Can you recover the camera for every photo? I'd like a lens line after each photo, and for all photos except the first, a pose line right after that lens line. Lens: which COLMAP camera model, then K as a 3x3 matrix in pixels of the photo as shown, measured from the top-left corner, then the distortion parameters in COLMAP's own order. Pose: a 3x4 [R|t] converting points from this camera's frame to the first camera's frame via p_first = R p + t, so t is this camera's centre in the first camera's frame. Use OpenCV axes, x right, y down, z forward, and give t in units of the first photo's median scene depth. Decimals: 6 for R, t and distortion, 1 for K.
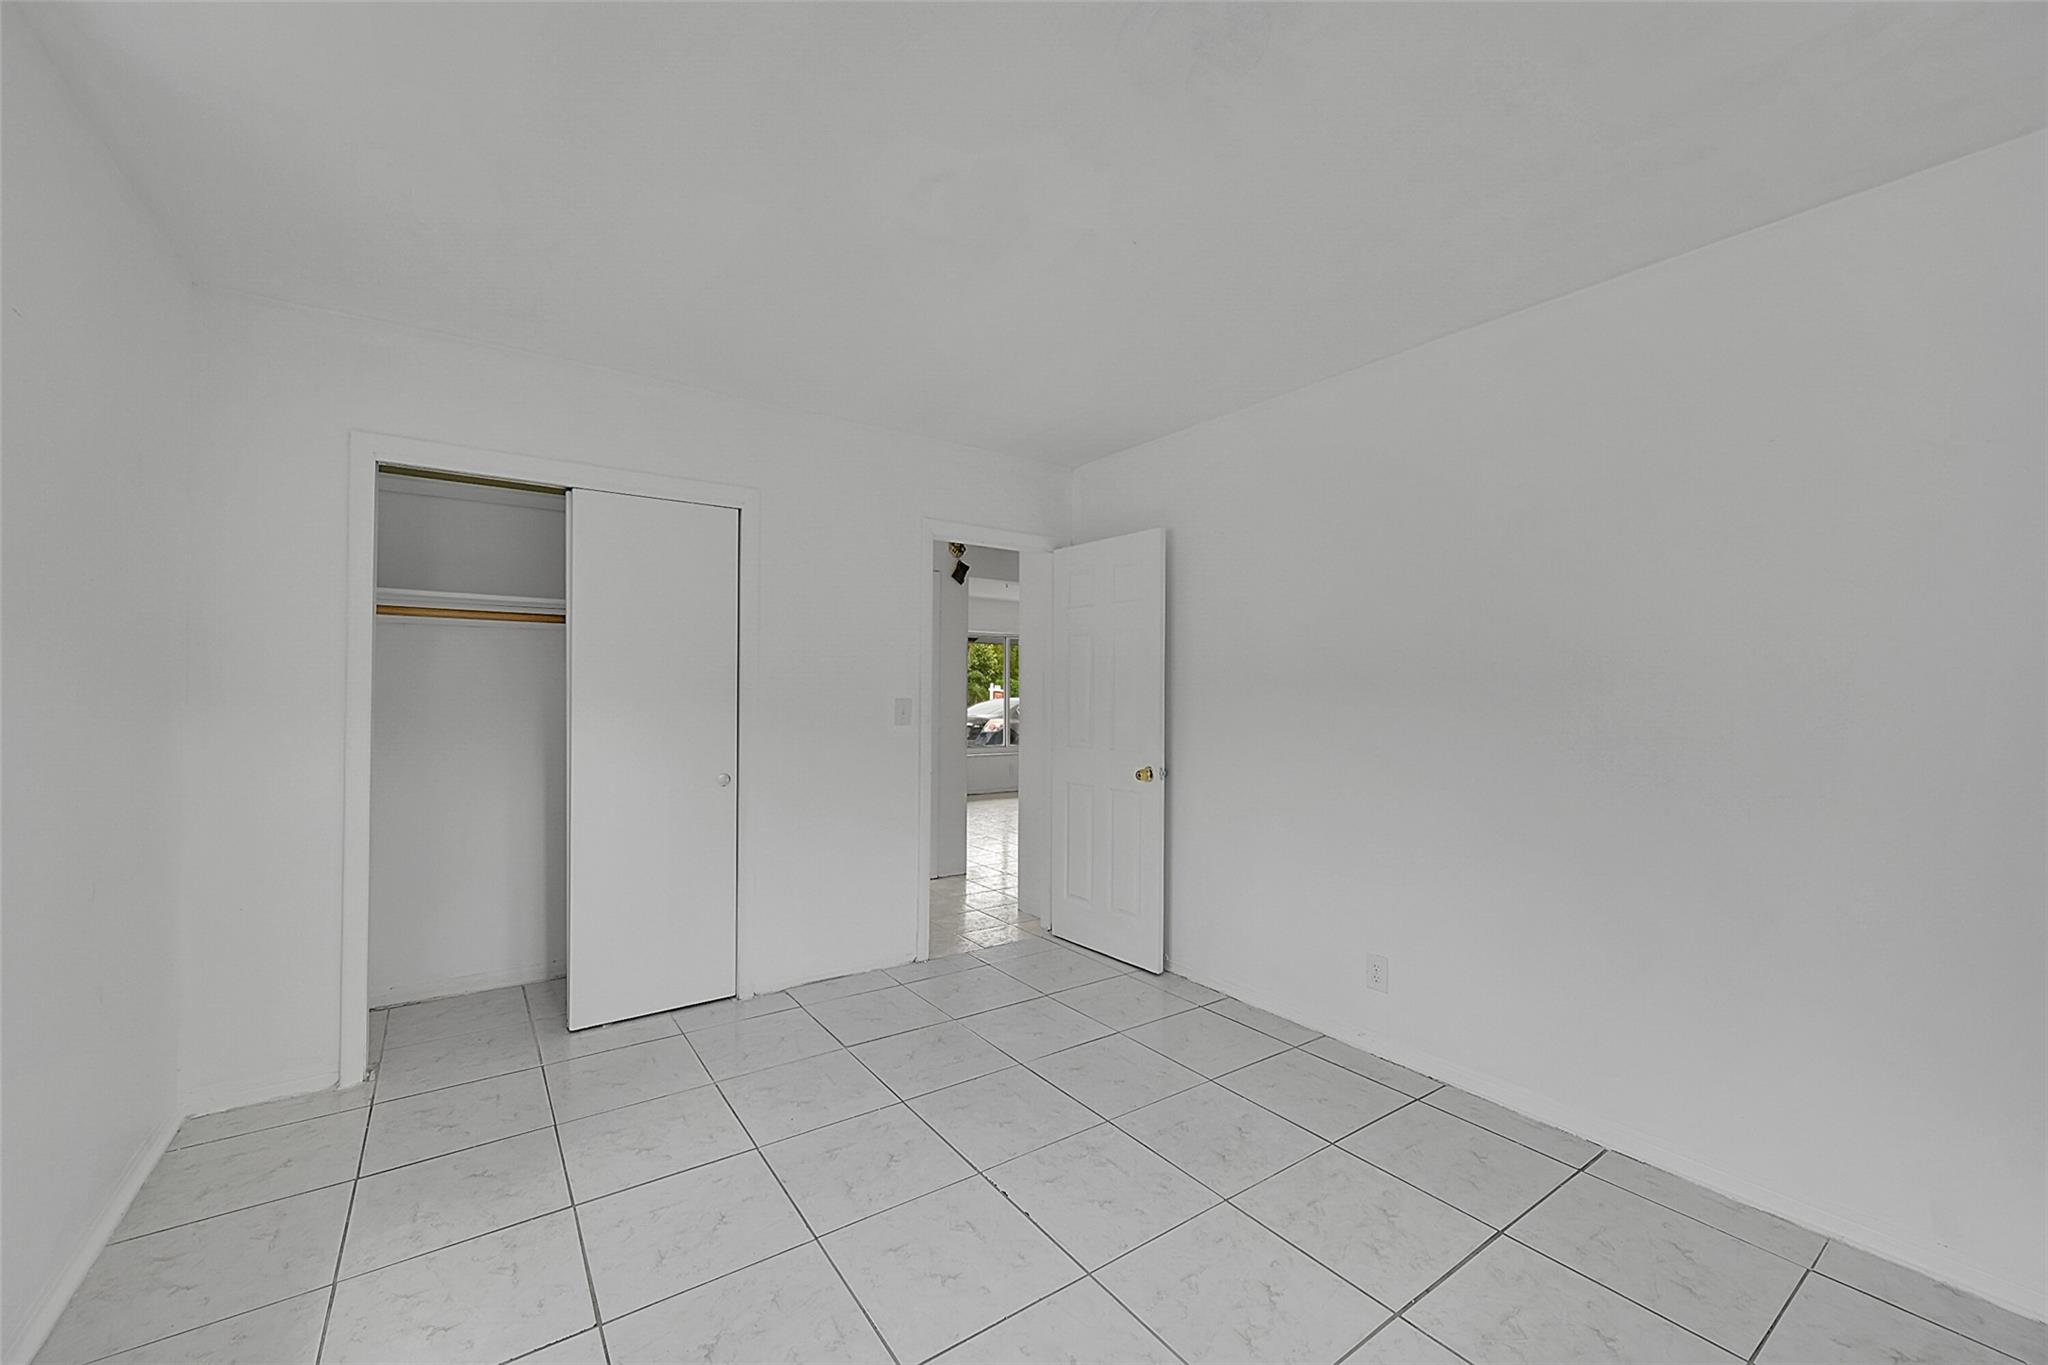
lens RADIAL K [[808.0, 0, 1027.1], [0, 808.0, 690.8], [0, 0, 1]] dist [0.005391, 0.000474]
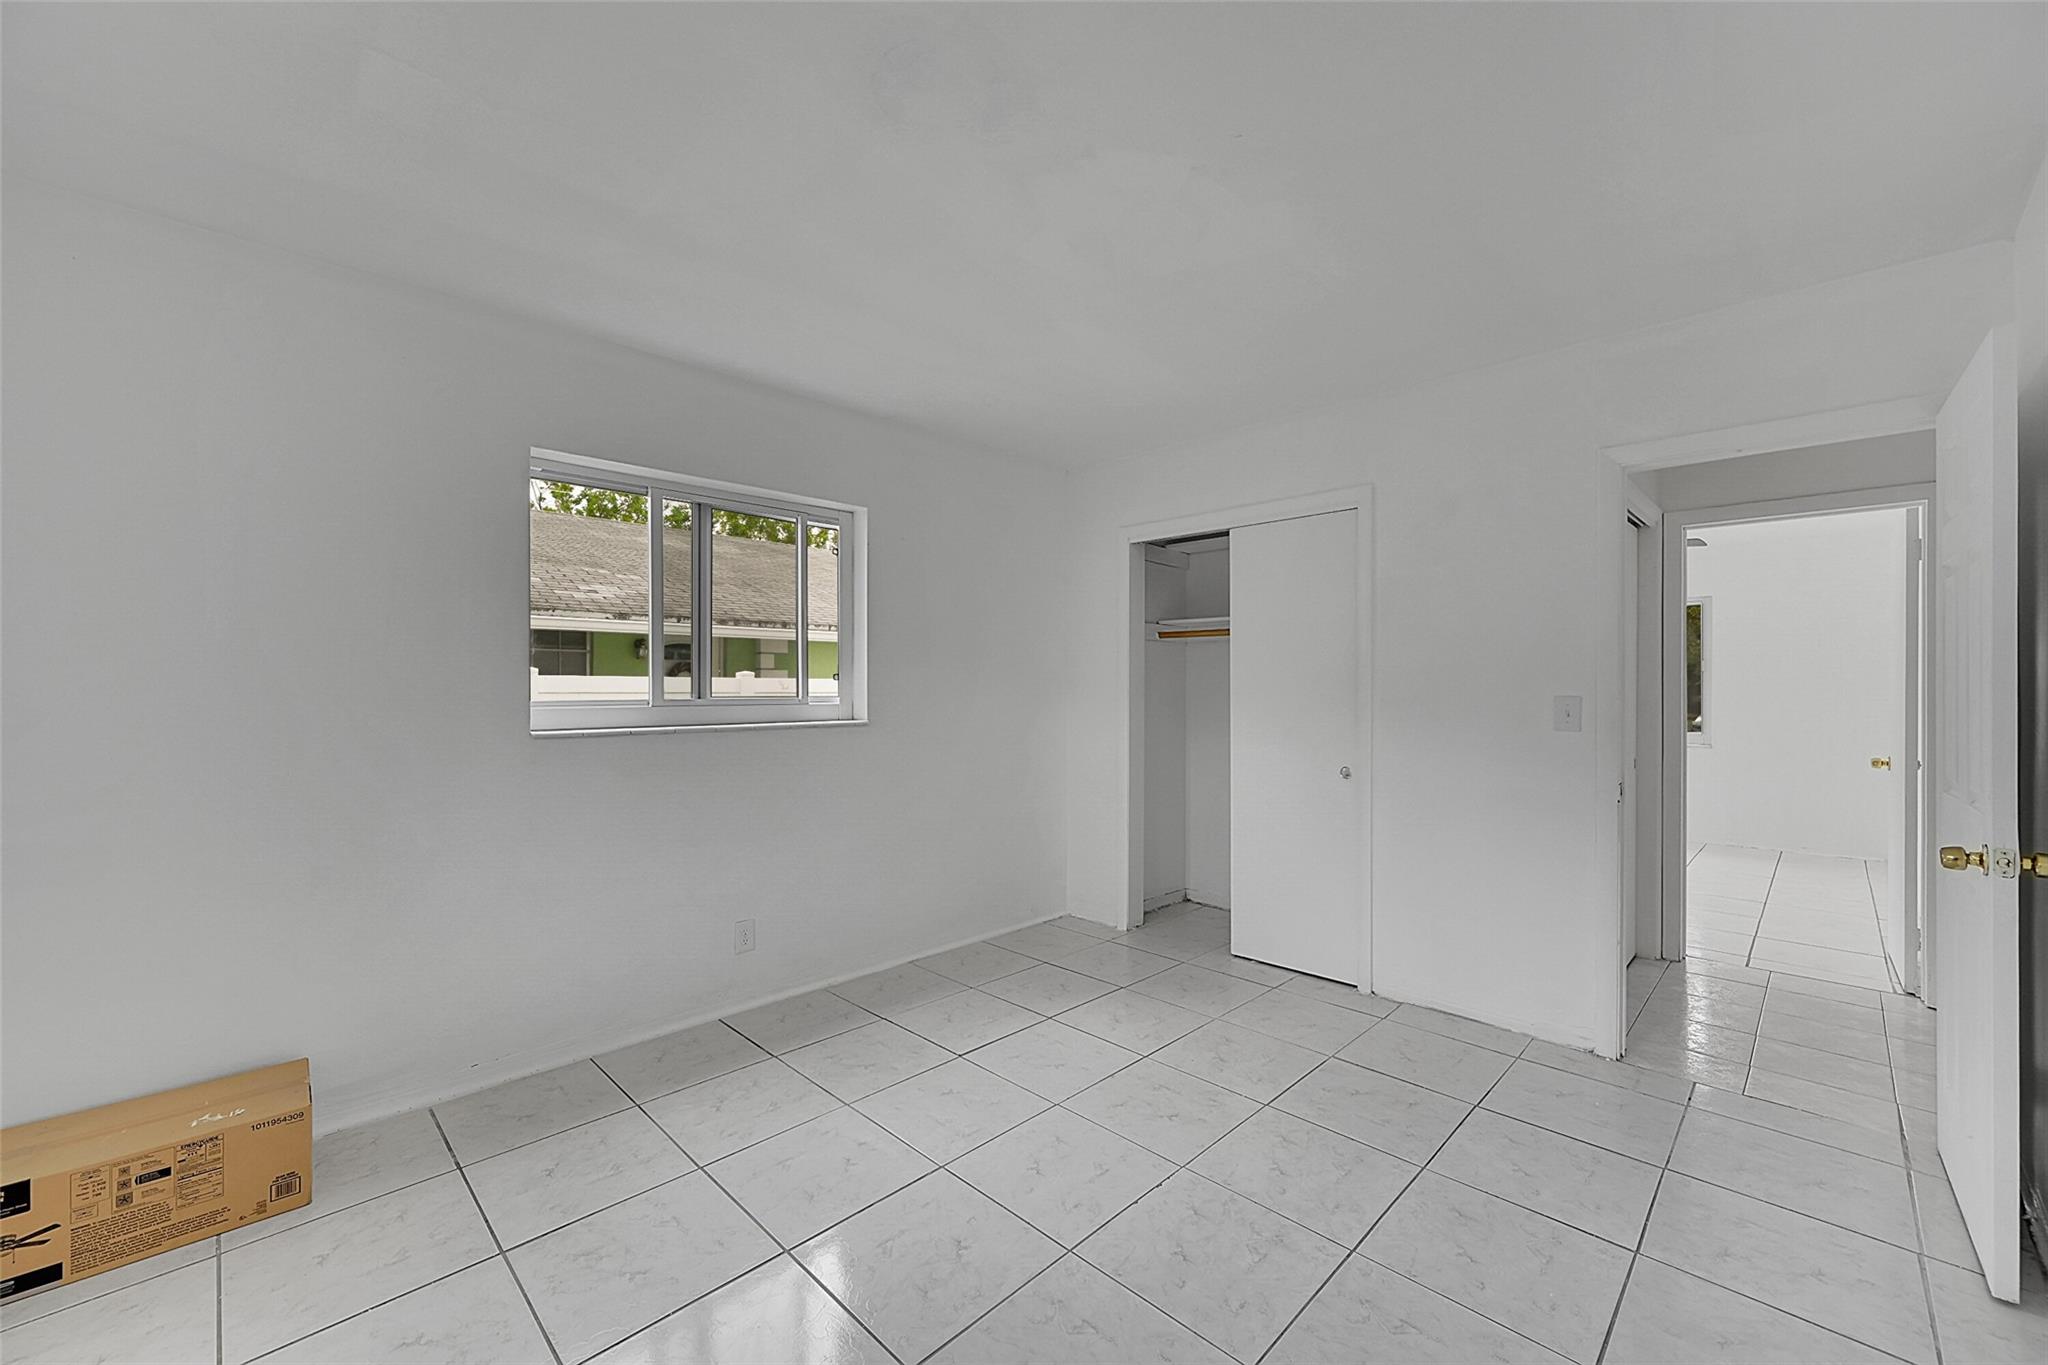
lens RADIAL K [[808.0, 0, 1013.7], [0, 808.0, 695.1], [0, 0, 1]] dist [0.005391, 0.000474]
pose [[0.162752, 0.003869, -0.986659, 0.595852], [0.002683, 0.999987, 0.004364, 0.004330], [0.986663, -0.003357, 0.162740, 0.422011]]
